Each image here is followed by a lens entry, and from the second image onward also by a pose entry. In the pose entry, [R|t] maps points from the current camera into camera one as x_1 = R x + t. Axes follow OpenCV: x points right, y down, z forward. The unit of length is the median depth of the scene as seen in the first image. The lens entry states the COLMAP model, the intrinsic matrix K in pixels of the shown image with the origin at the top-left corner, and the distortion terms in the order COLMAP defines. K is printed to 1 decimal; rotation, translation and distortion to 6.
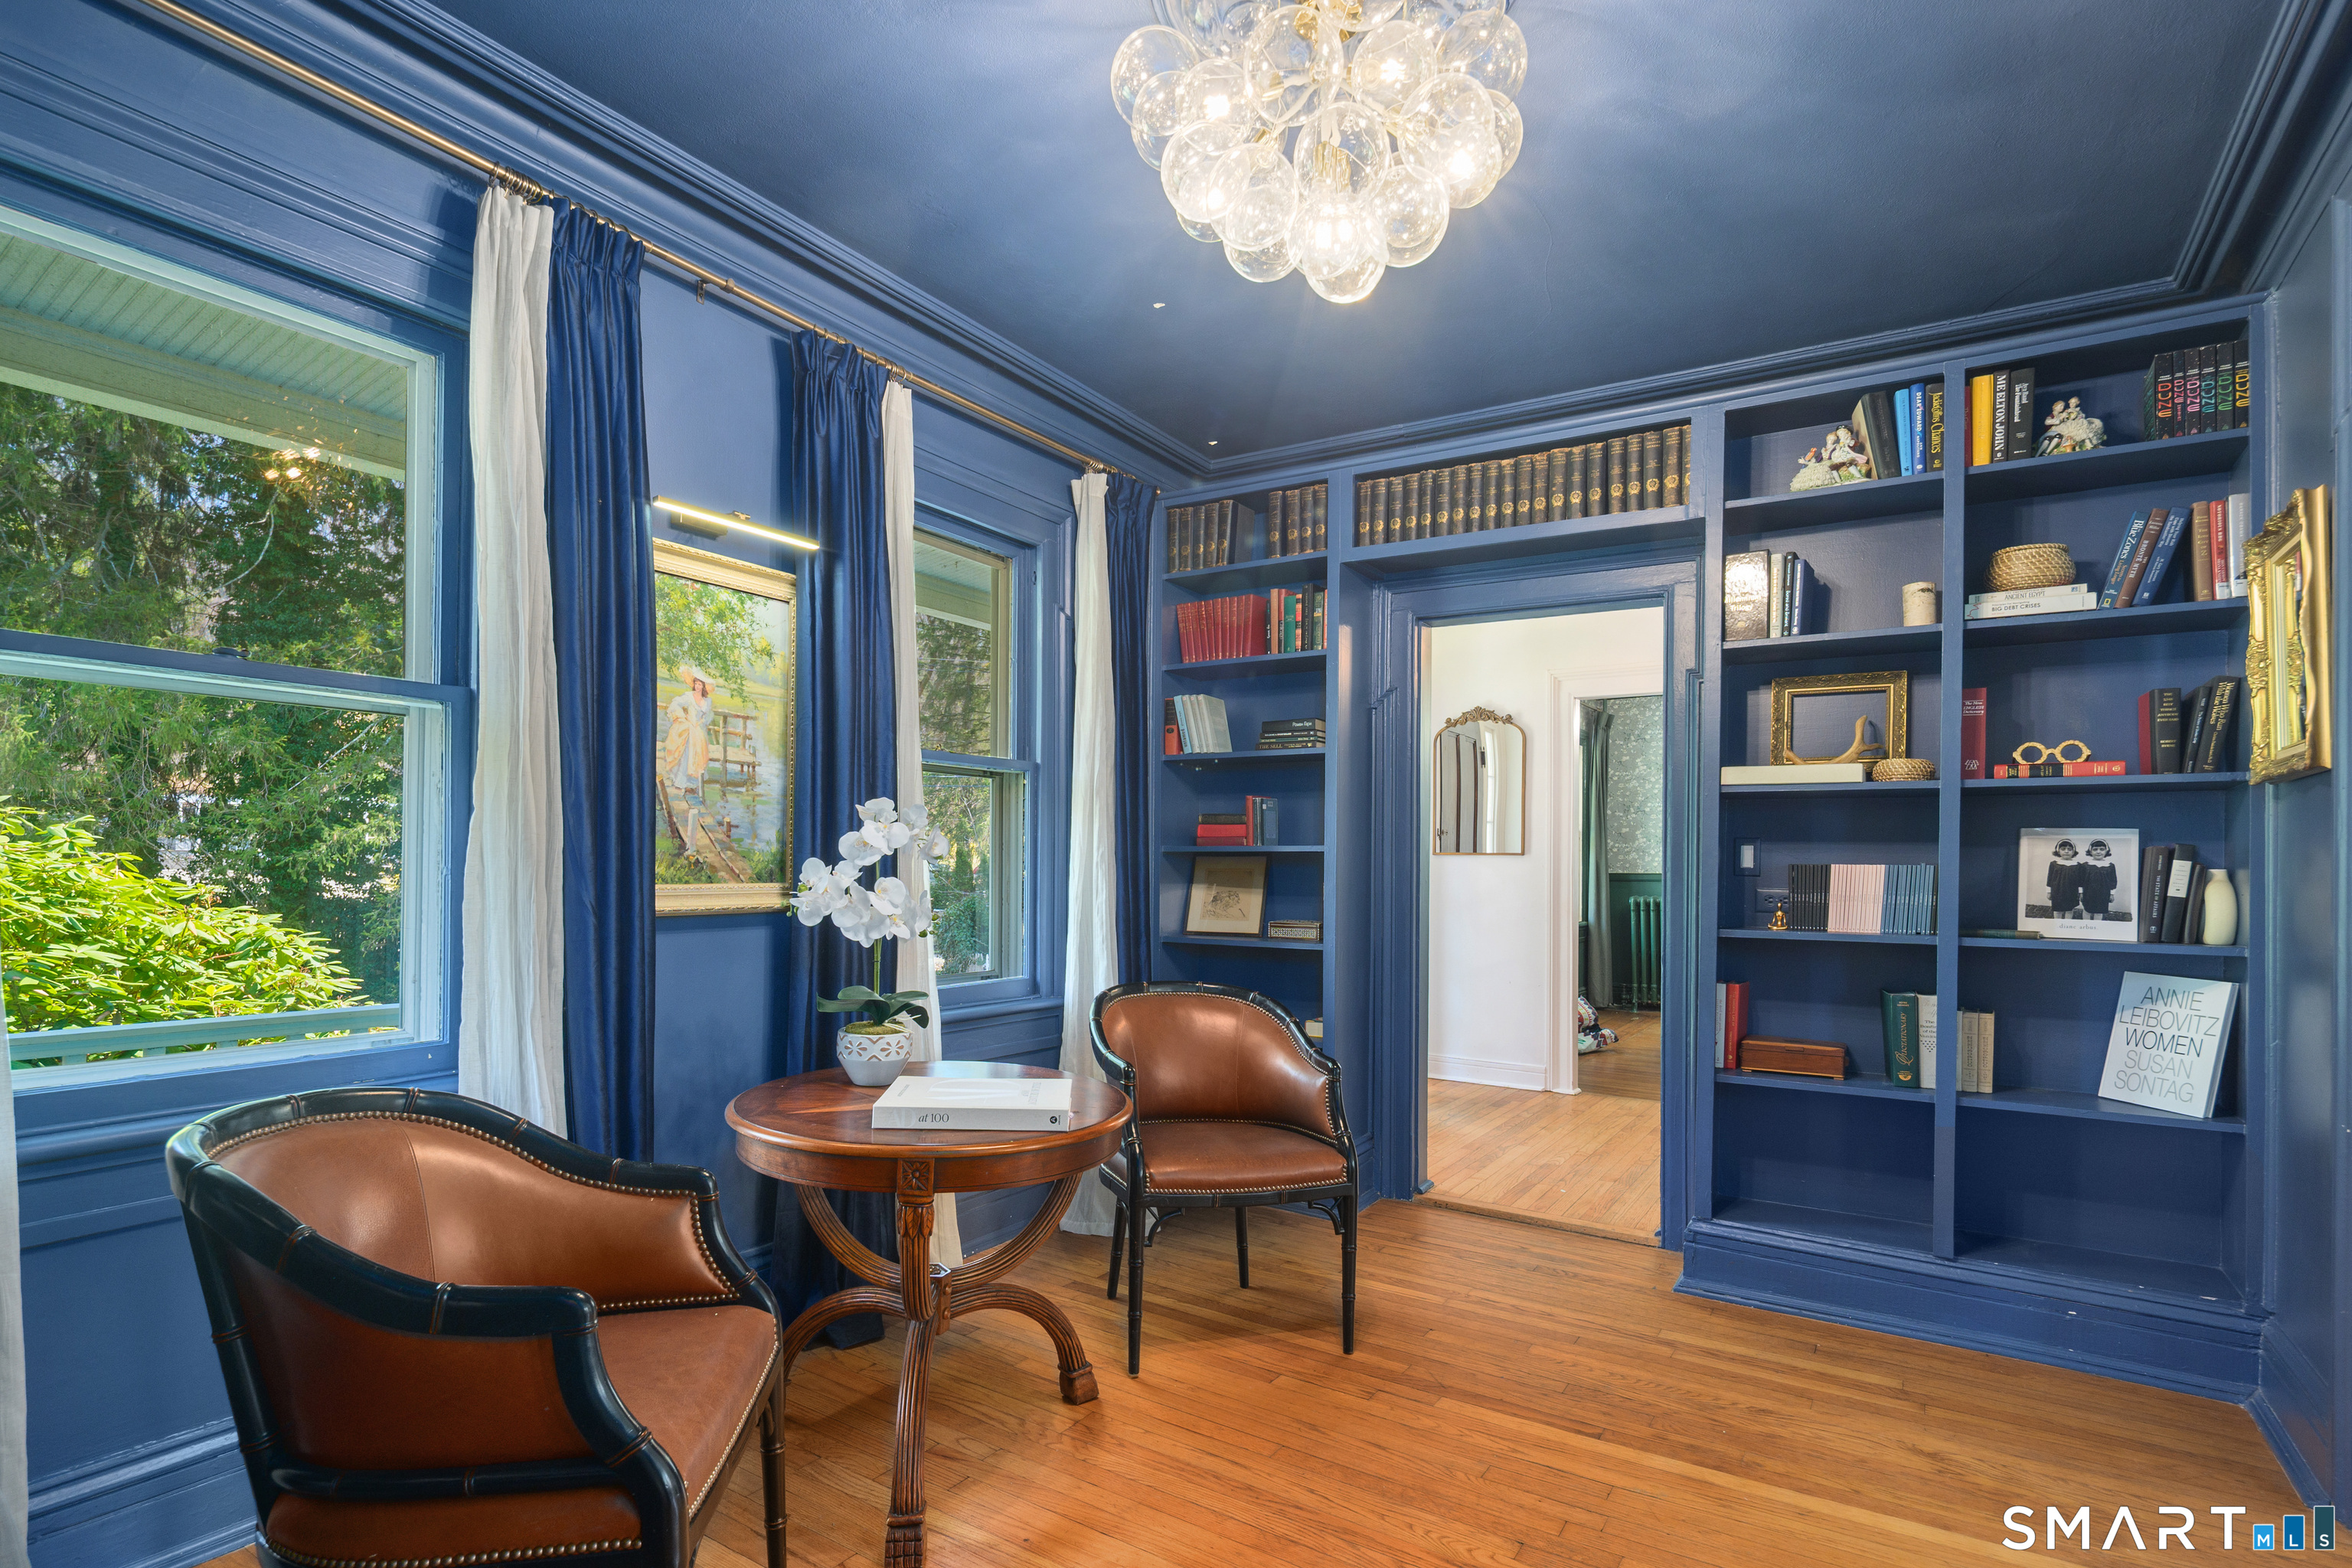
lens RADIAL K [[1188.7, 0, 1176.4], [0, 1188.7, 857.6], [0, 0, 1]] dist [0.006953, -0.004742]
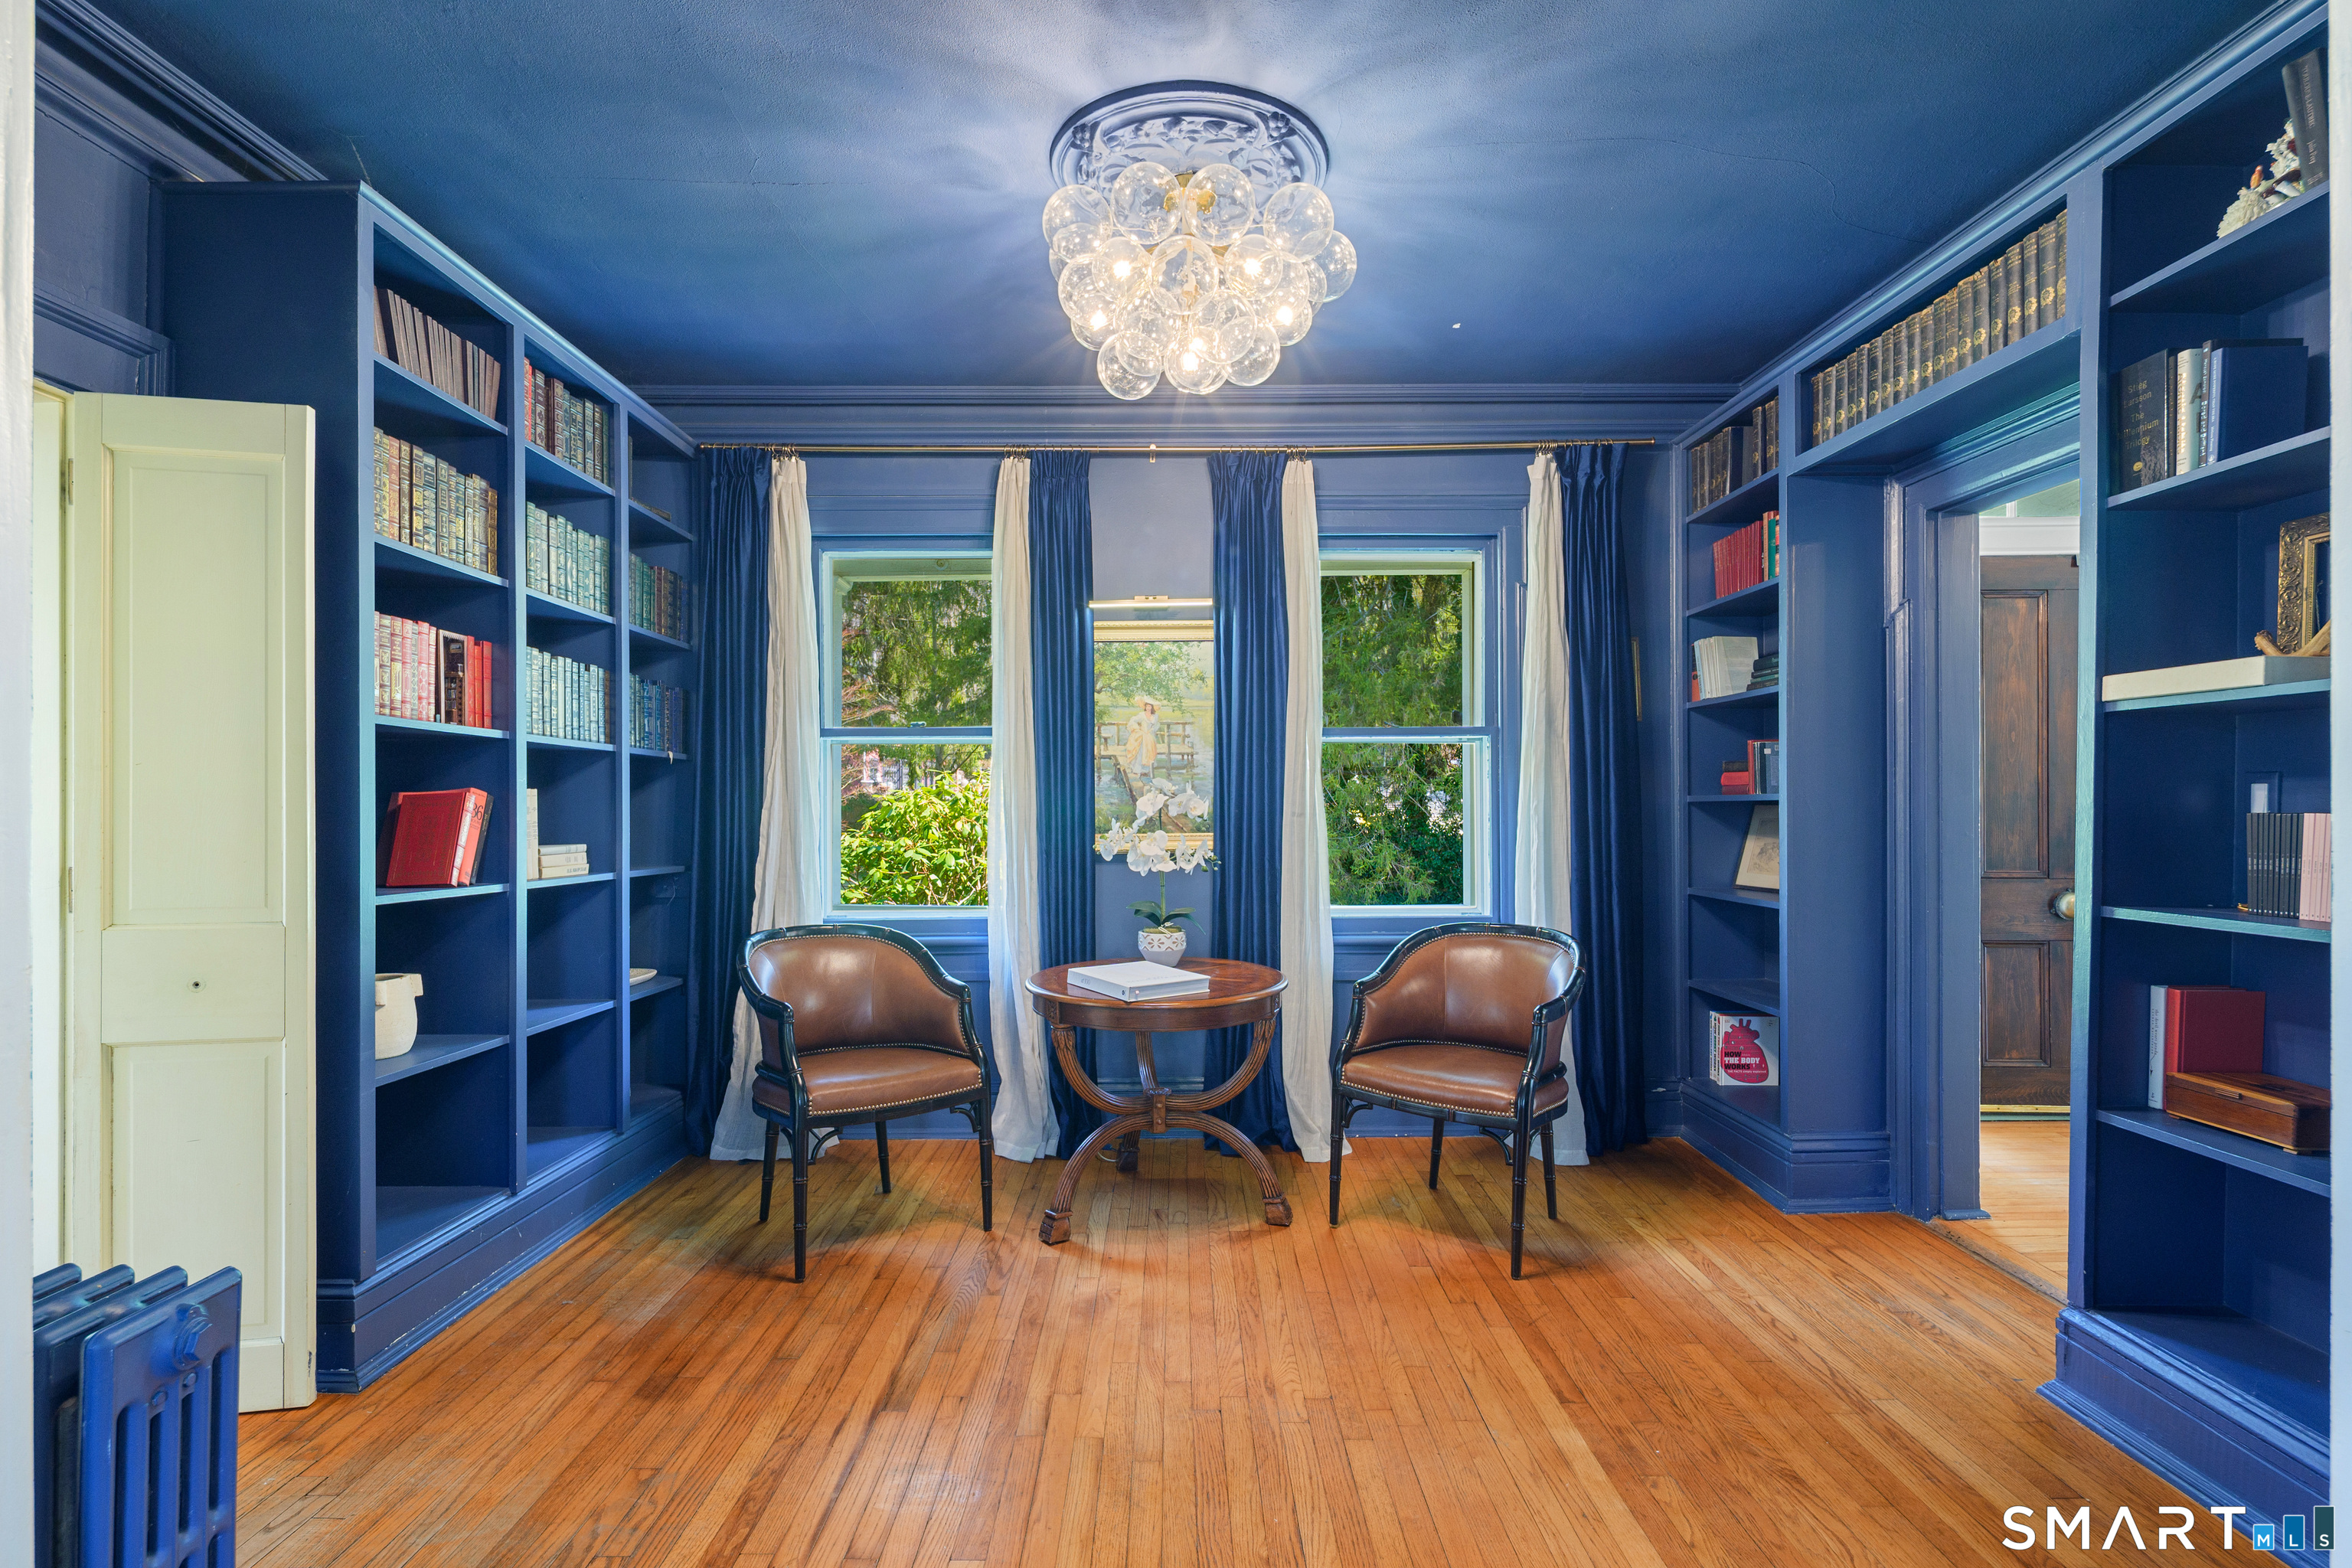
lens RADIAL K [[1188.7, 0, 1167.0], [0, 1188.7, 805.5], [0, 0, 1]] dist [0.006953, -0.004742]
pose [[0.528090, -0.013407, -0.849082, 0.902312], [0.016779, 0.999845, -0.005352, -0.005849], [0.849022, -0.011420, 0.528233, 0.181867]]
